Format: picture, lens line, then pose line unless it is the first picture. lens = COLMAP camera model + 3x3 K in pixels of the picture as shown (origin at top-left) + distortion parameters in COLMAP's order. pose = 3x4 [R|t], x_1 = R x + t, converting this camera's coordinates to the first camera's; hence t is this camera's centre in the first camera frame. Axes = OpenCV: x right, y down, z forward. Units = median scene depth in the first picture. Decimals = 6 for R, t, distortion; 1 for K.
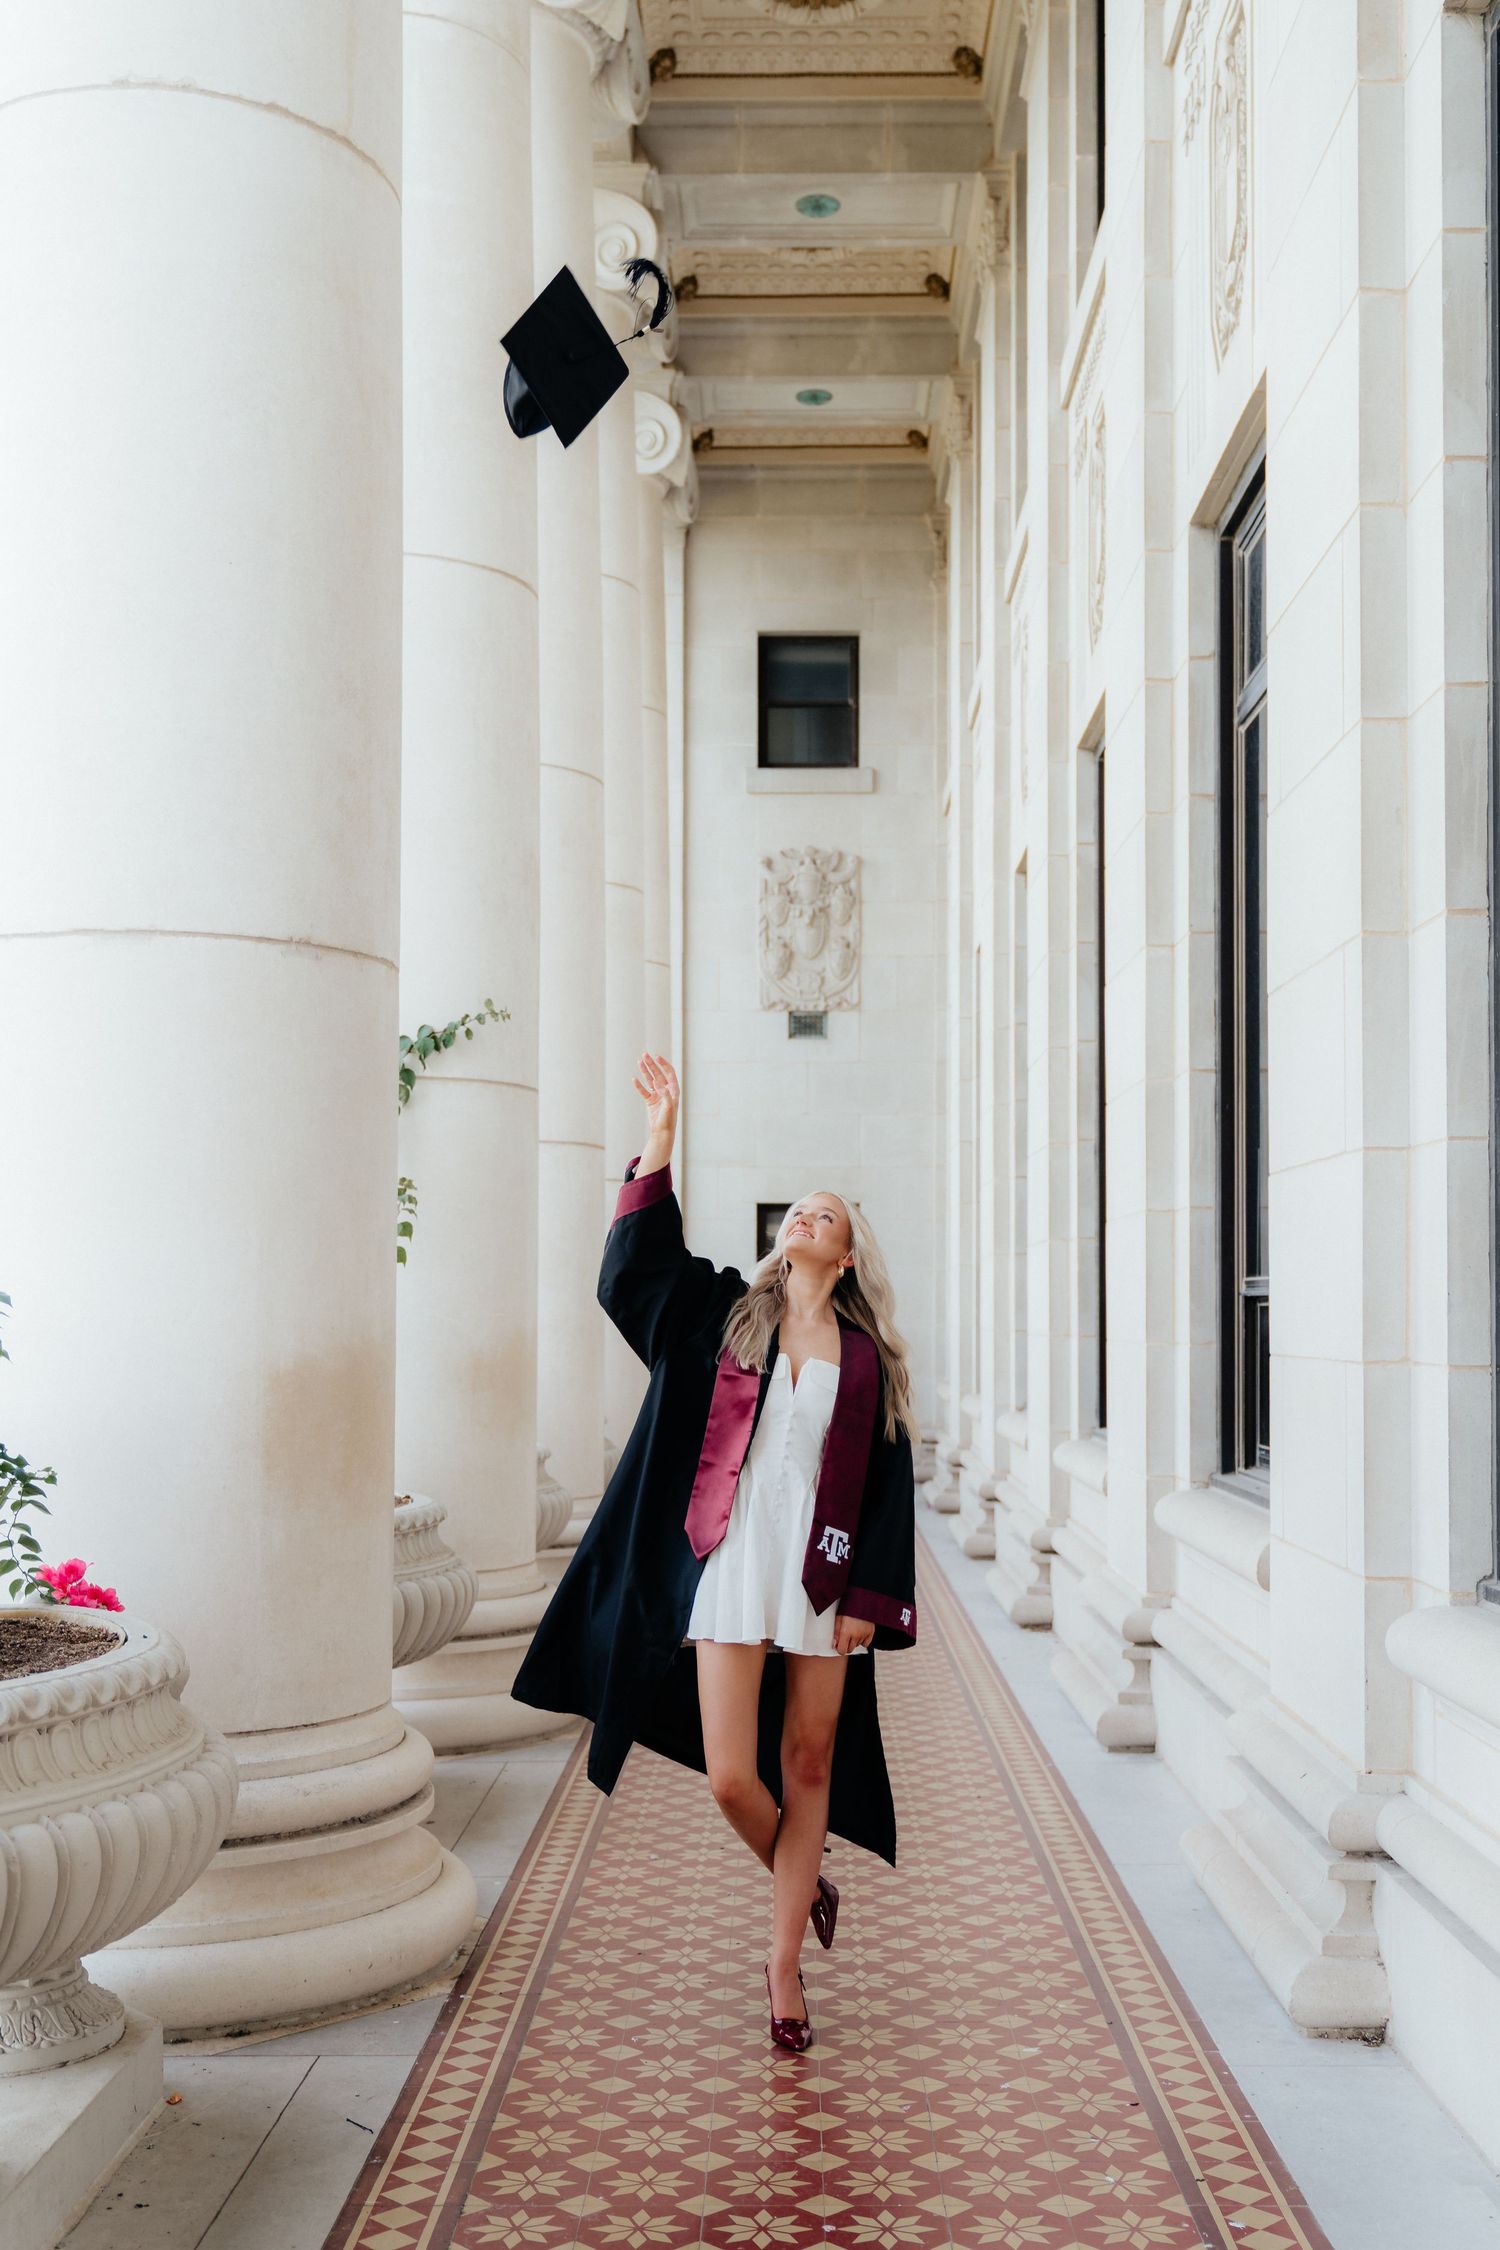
lens RADIAL K [[2470.2, 0, 750.2], [0, 2470.2, 1264.7], [0, 0, 1]] dist [-0.000613, -0.010914]
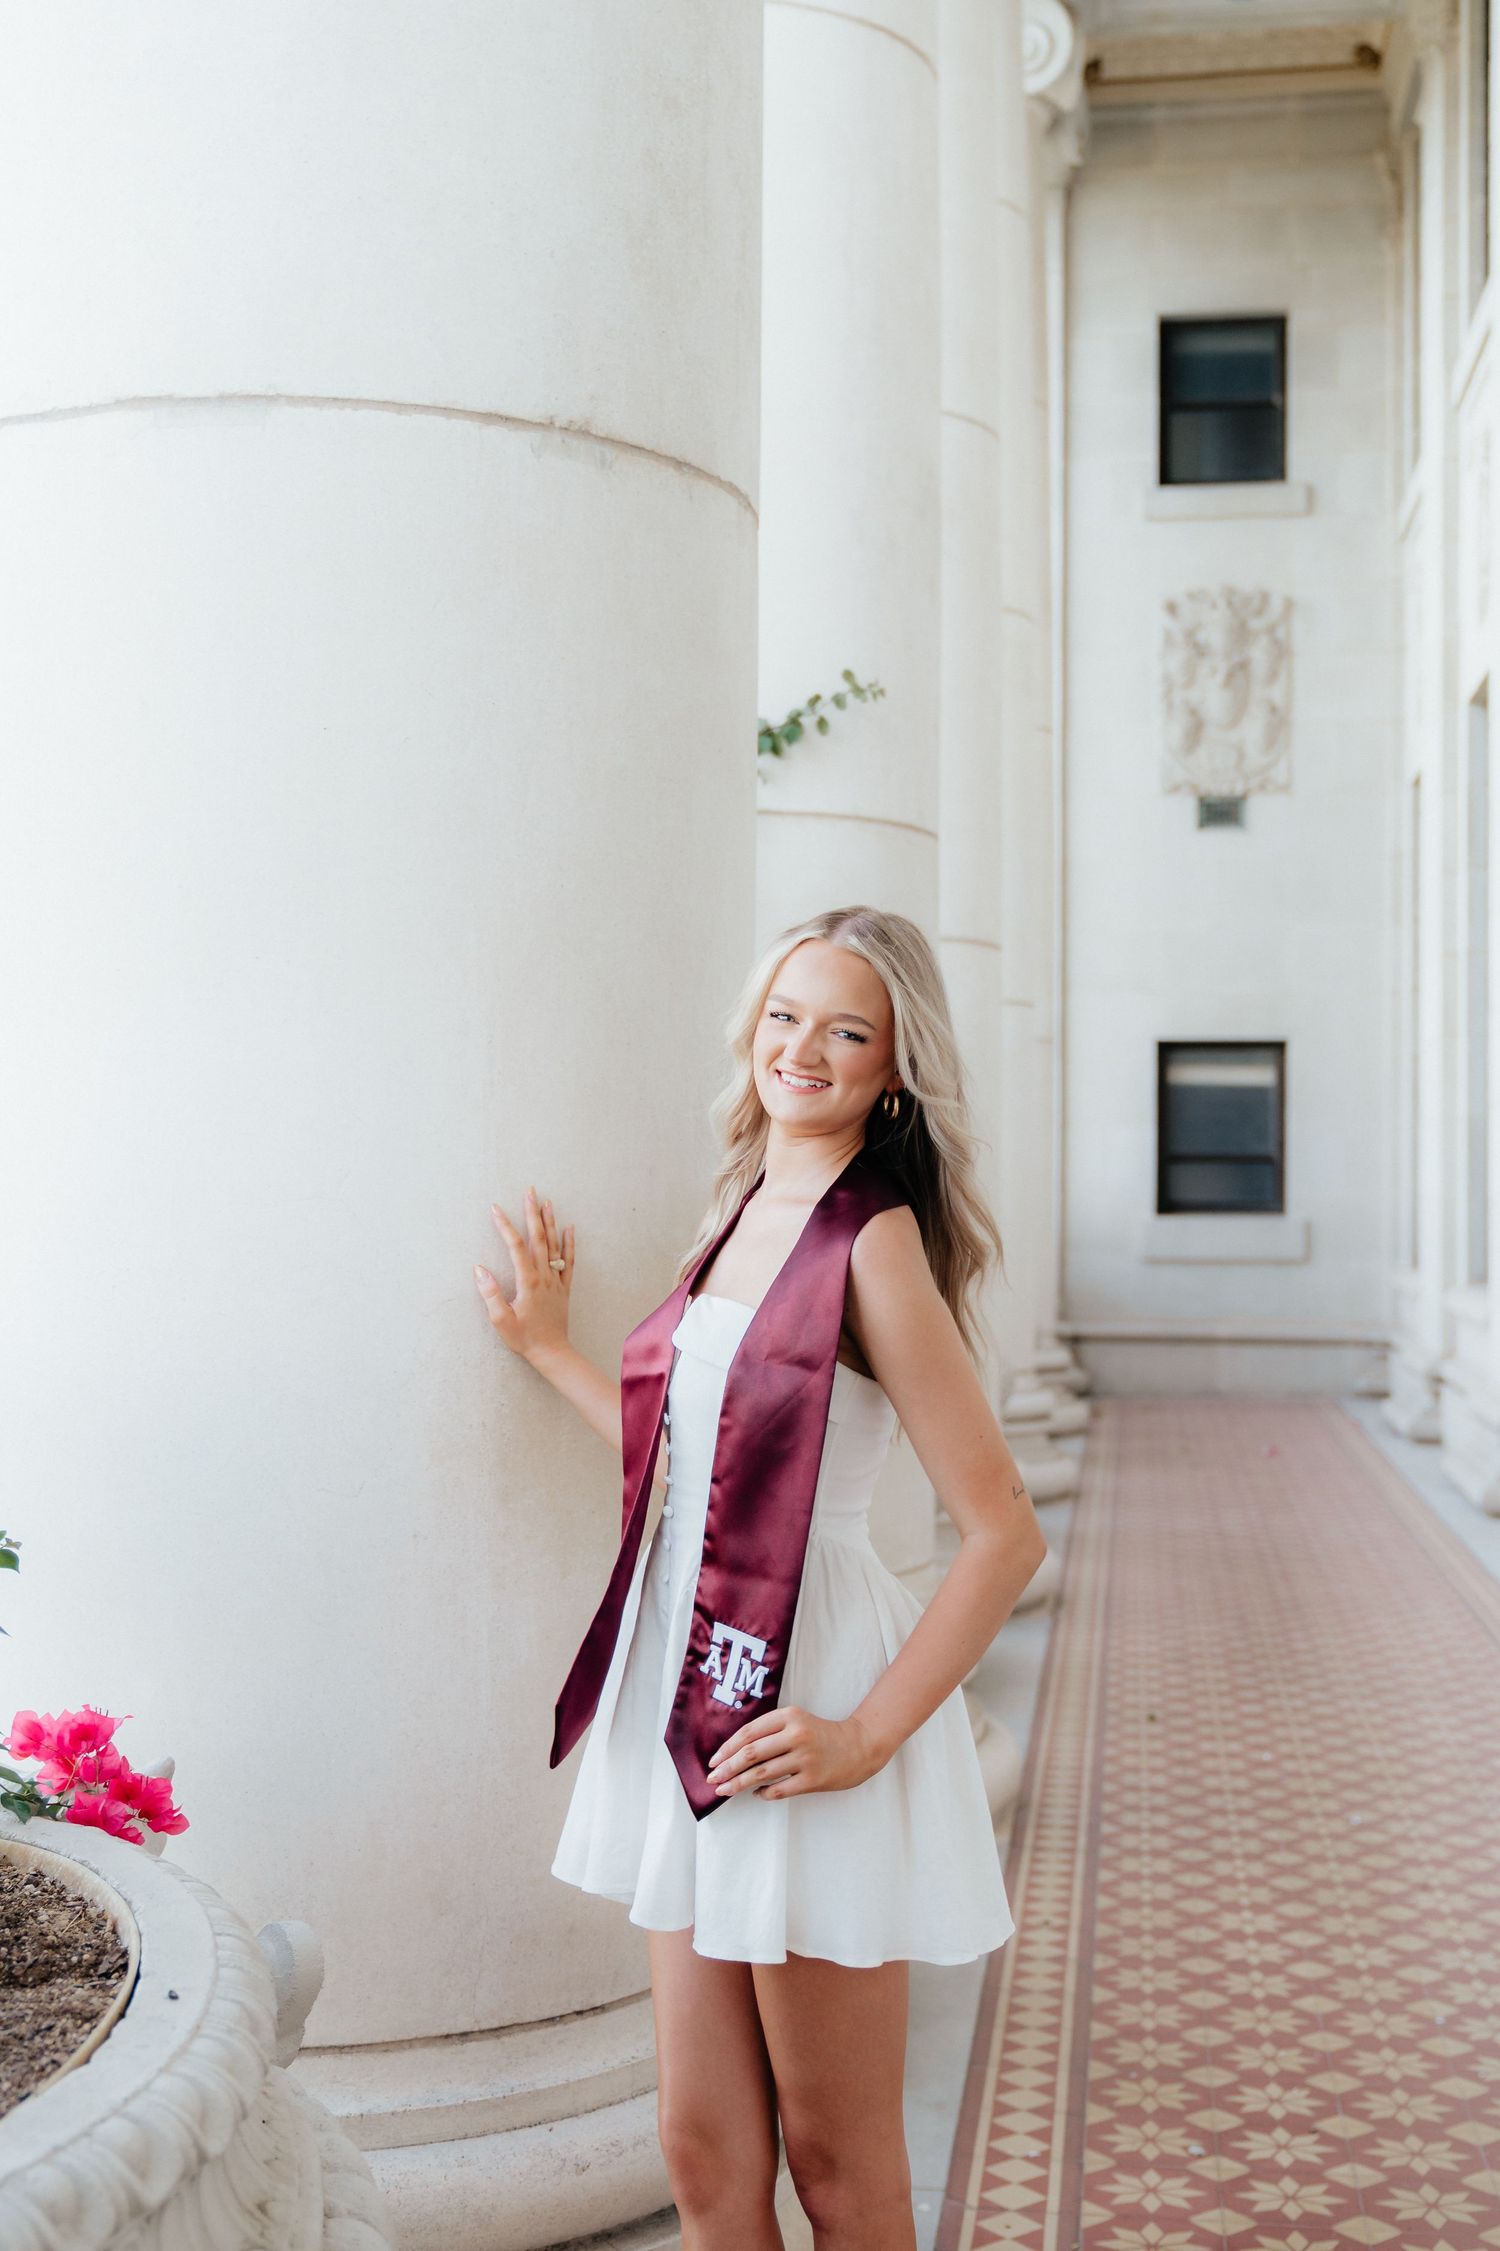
lens RADIAL K [[2665.1, 0, 730.9], [0, 2665.1, 1151.0], [0, 0, 1]] dist [0.001593, -0.012113]
pose [[0.991970, 0.002246, -0.126456, -0.056128], [-0.001036, 0.999953, 0.009636, 0.006027], [0.126471, -0.009428, 0.991925, 0.322295]]
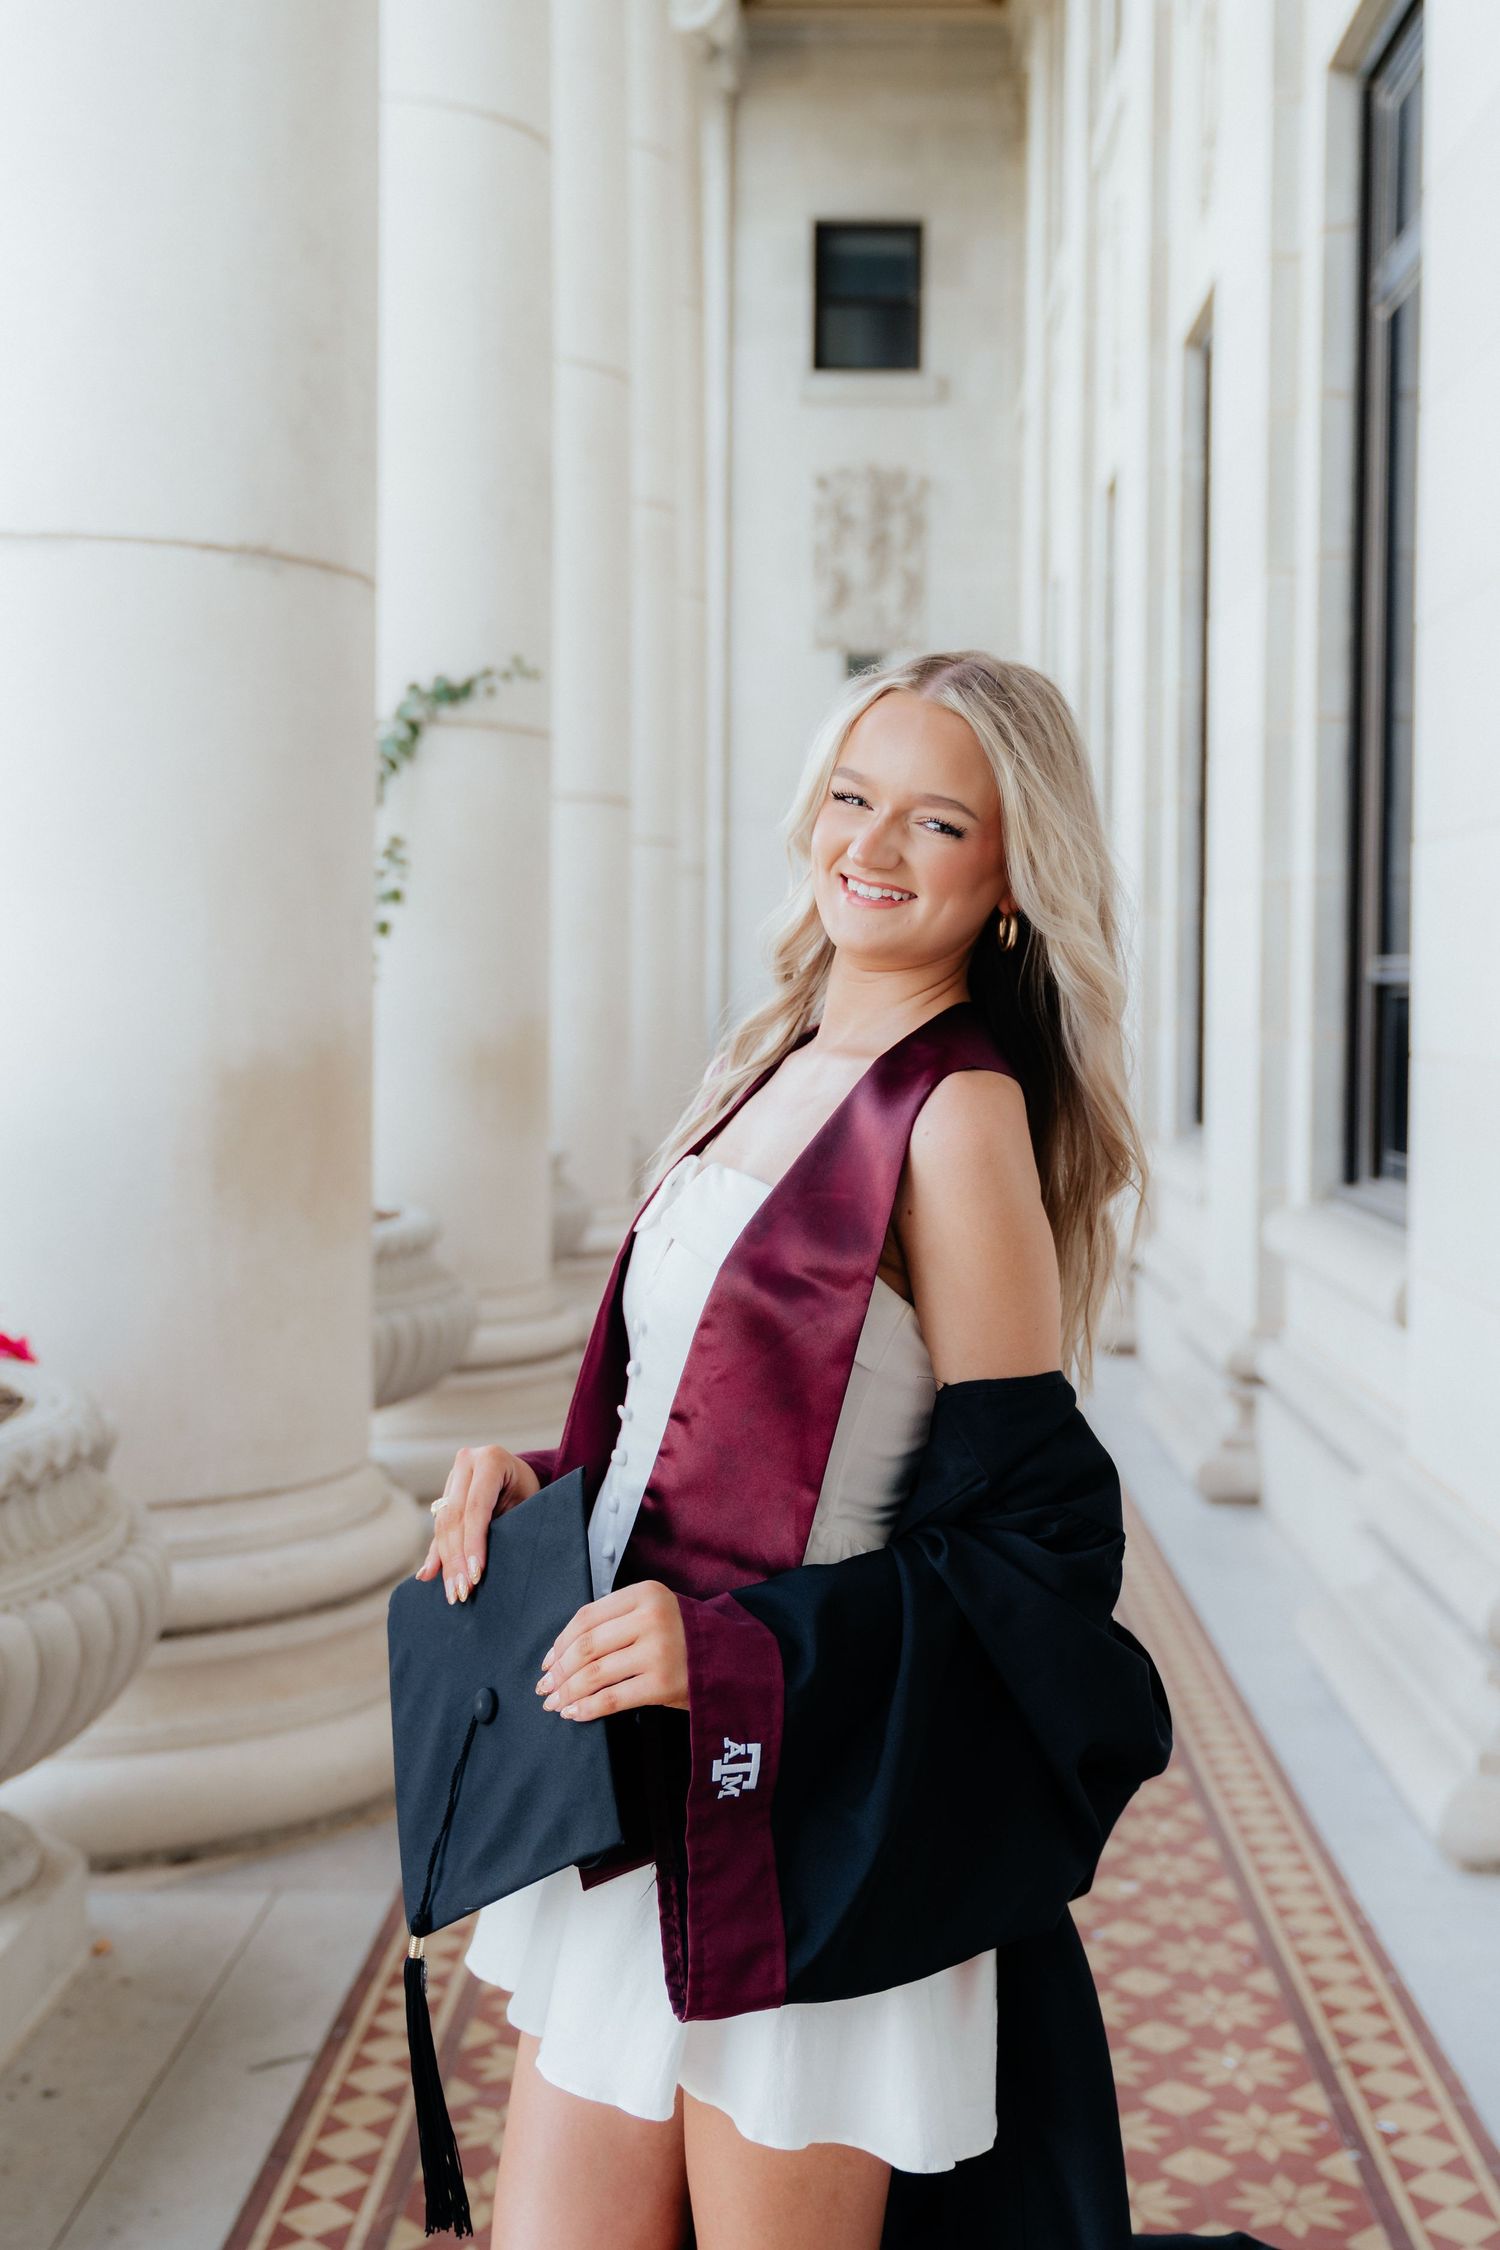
lens RADIAL K [[2688.5, 0, 823.2], [0, 2688.5, 1075.2], [0, 0, 1]] dist [-0.002378, 0.032988]
pose [[0.999930, 0.006146, 0.010087, -0.000584], [-0.006669, 0.998594, 0.052589, -0.002807], [-0.009750, -0.052653, 0.998565, 0.064204]]
